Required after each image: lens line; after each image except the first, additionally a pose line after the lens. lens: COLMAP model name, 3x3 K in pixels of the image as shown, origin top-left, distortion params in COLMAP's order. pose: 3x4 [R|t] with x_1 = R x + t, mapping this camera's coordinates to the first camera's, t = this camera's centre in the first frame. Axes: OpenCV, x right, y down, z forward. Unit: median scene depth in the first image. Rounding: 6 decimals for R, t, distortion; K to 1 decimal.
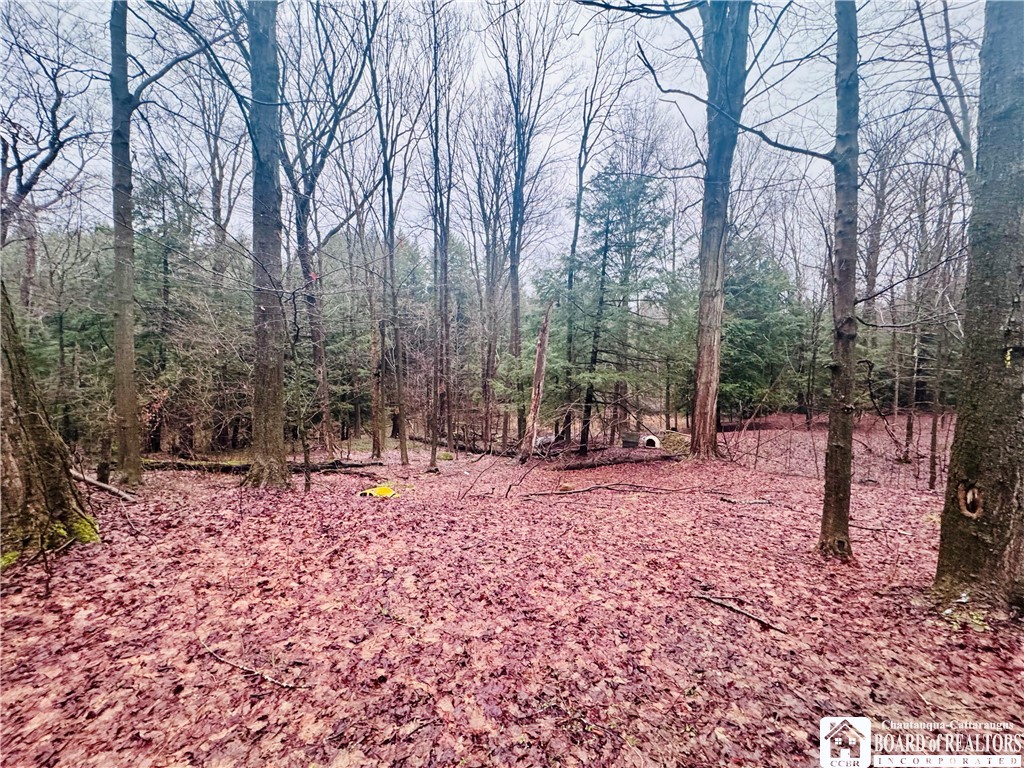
lens RADIAL K [[408.7, 0, 513.0], [0, 408.7, 381.9], [0, 0, 1]] dist [0.001489, 0.000131]
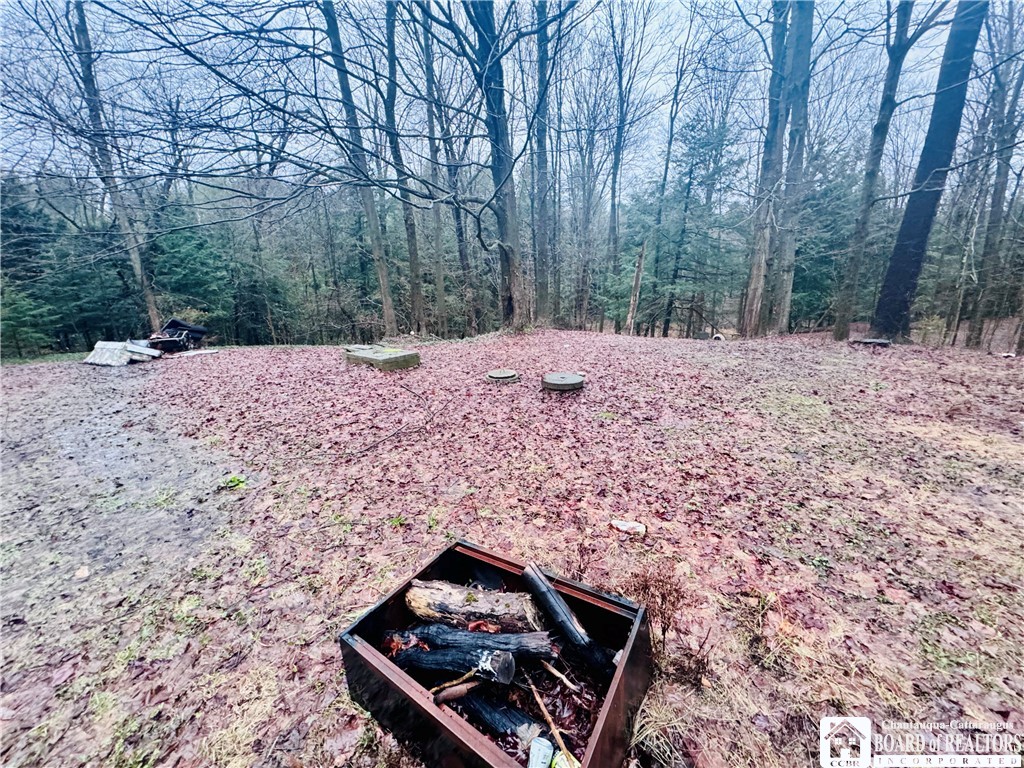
lens RADIAL K [[408.7, 0, 509.5], [0, 408.7, 383.5], [0, 0, 1]] dist [0.001489, 0.000131]
pose [[0.980544, 0.010225, -0.196034, -0.071283], [0.027779, 0.981365, 0.190134, 0.023227], [0.194325, -0.191881, 0.961987, -0.475319]]
